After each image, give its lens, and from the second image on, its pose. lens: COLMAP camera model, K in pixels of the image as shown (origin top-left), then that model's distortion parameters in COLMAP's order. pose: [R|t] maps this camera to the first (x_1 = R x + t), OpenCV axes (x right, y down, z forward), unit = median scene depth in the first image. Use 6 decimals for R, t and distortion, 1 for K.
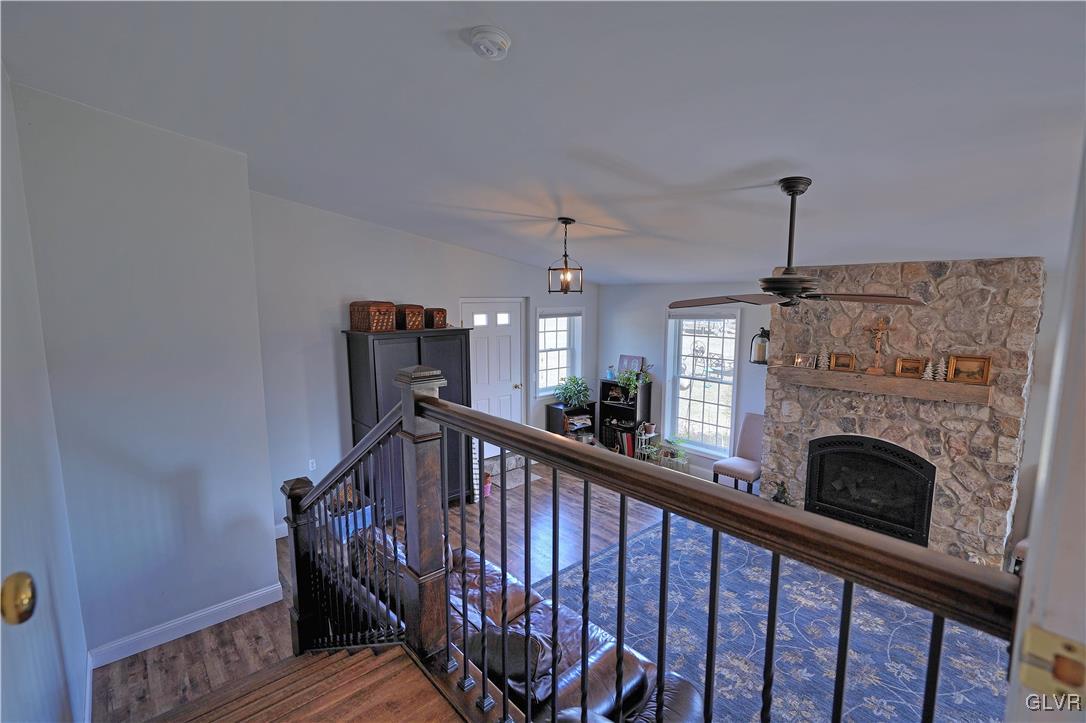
lens RADIAL K [[493.8, 0, 541.1], [0, 493.8, 362.0], [0, 0, 1]] dist [0.001085, 0.001205]
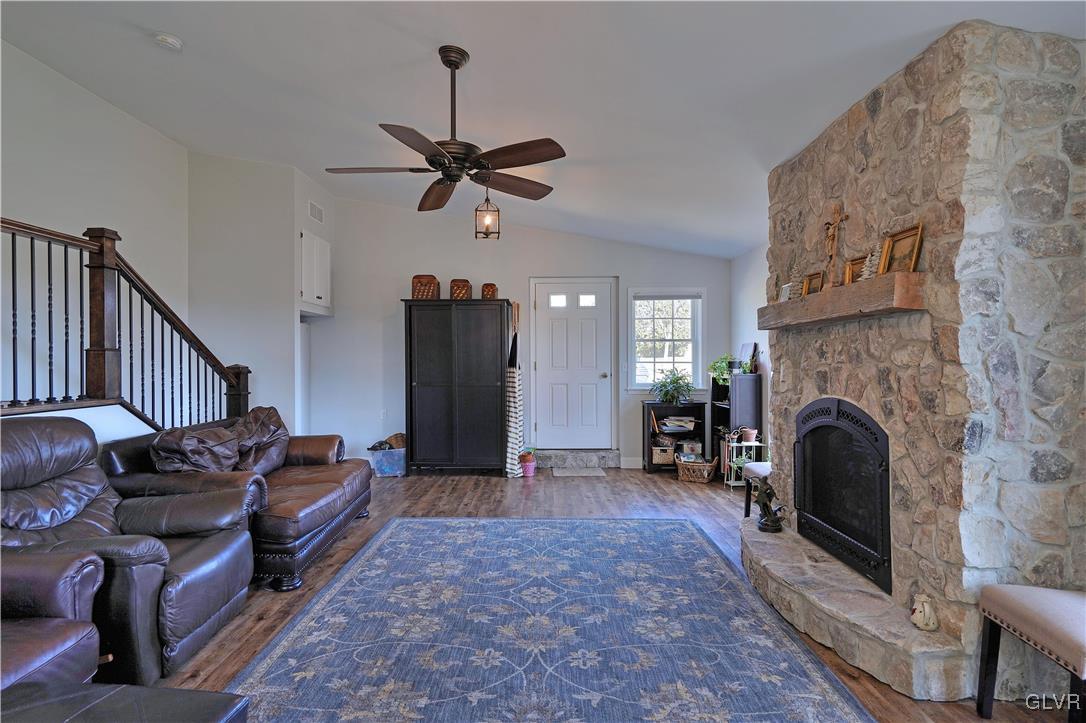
lens RADIAL K [[576.3, 0, 538.6], [0, 576.3, 361.4], [0, 0, 1]] dist [0.000113, -0.000053]
pose [[0.742288, -0.000447, -0.670081, 0.912399], [-0.086108, 0.991645, -0.096048, 0.218013], [0.664526, 0.128995, 0.736048, 0.229008]]
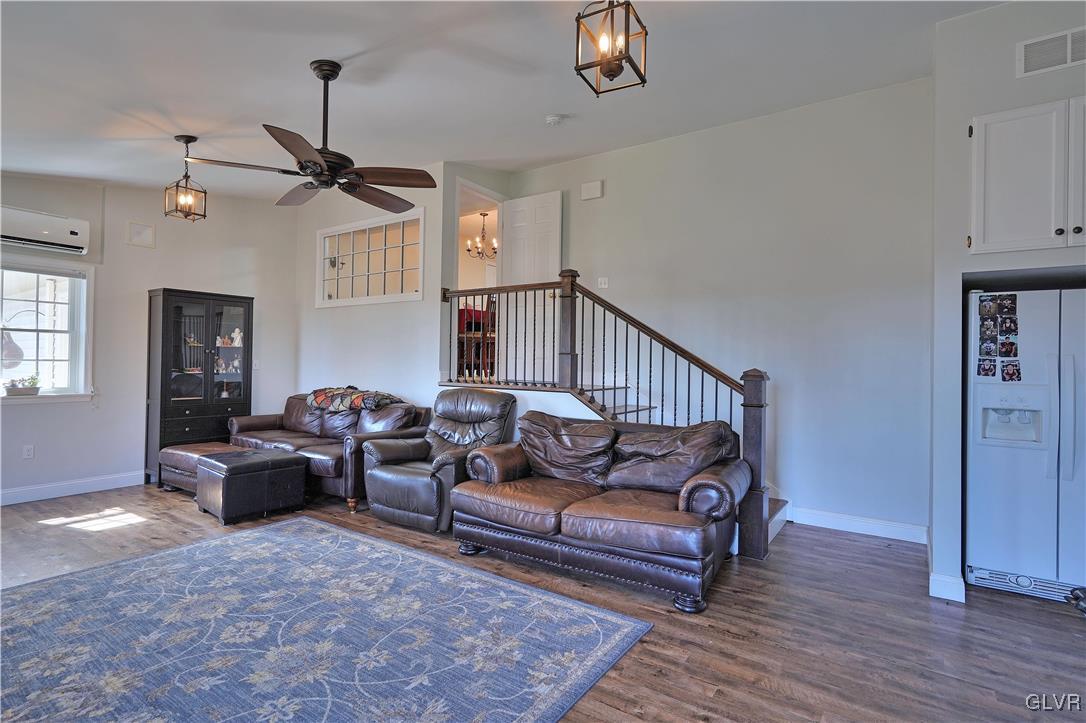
lens RADIAL K [[534.8, 0, 537.4], [0, 534.8, 355.7], [0, 0, 1]] dist [-0.000939, 0.001285]
pose [[-0.971991, -0.016180, -0.234460, 0.219363], [-0.045215, 0.991864, 0.118999, 0.052094], [0.230627, 0.126267, -0.964815, 1.463516]]
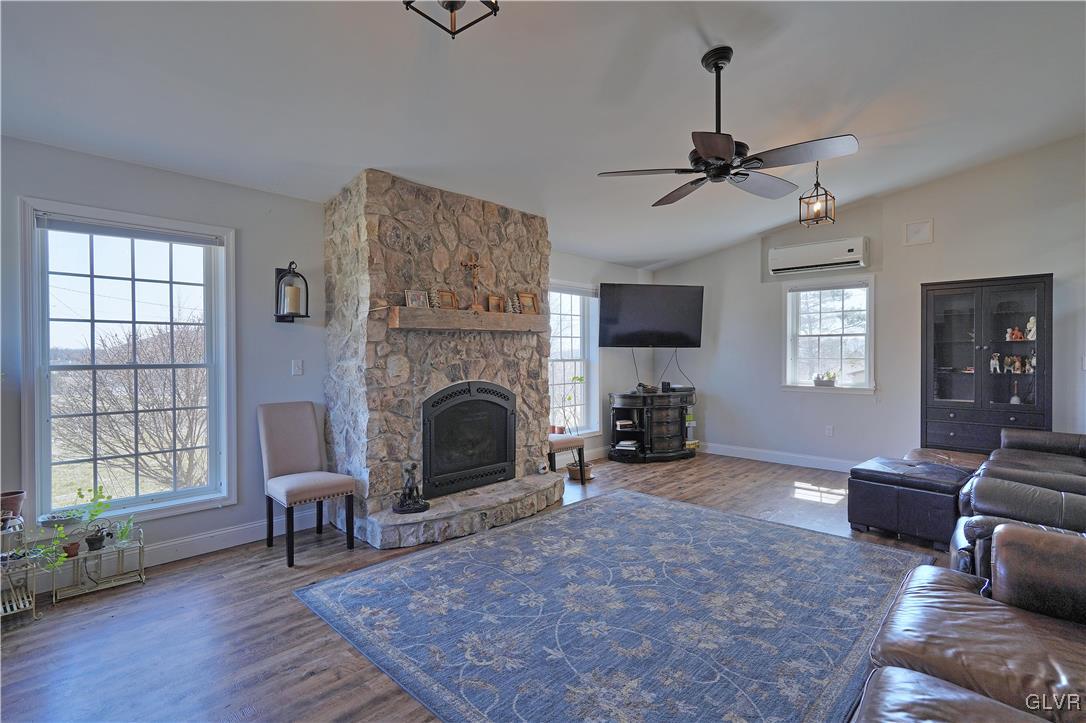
lens RADIAL K [[517.1, 0, 540.6], [0, 517.1, 356.2], [0, 0, 1]] dist [0.000499, 0.000420]
pose [[-0.081264, -0.002430, 0.996690, -0.333534], [0.135926, 0.990627, 0.013498, 0.115039], [-0.987381, 0.136573, -0.080172, 0.991093]]
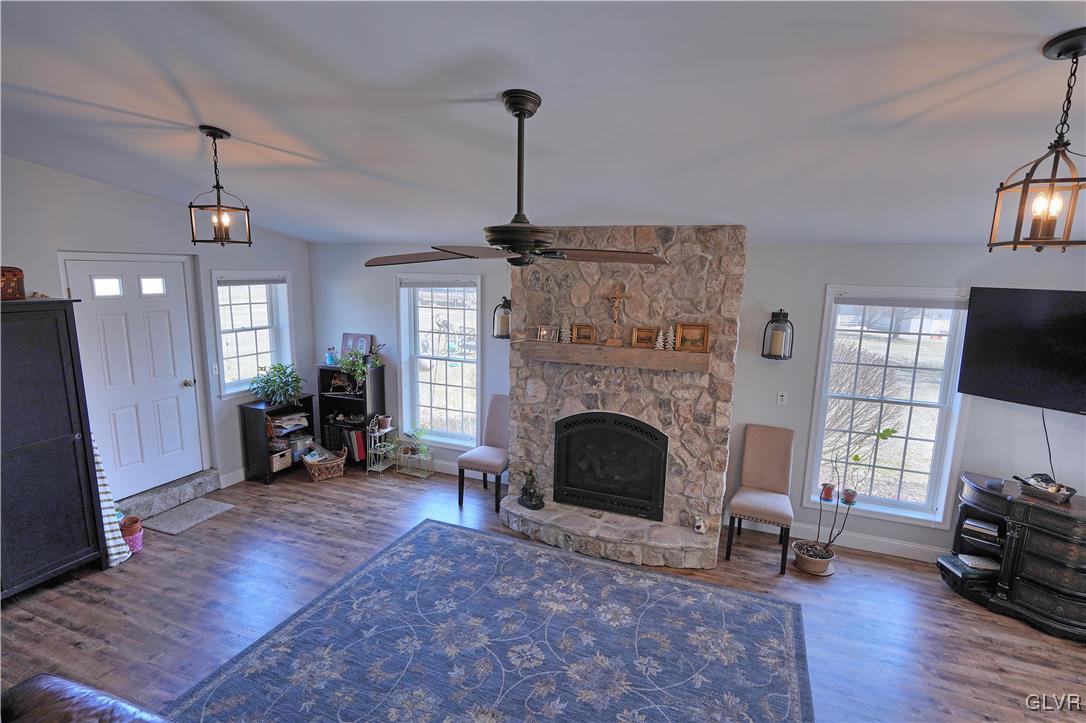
lens RADIAL K [[534.1, 0, 540.6], [0, 534.1, 363.3], [0, 0, 1]] dist [-0.000422, 0.000149]
pose [[0.892211, -0.059559, 0.447675, 0.098567], [0.037821, 0.997637, 0.057351, -0.005339], [-0.450033, -0.034237, 0.892355, 0.161241]]
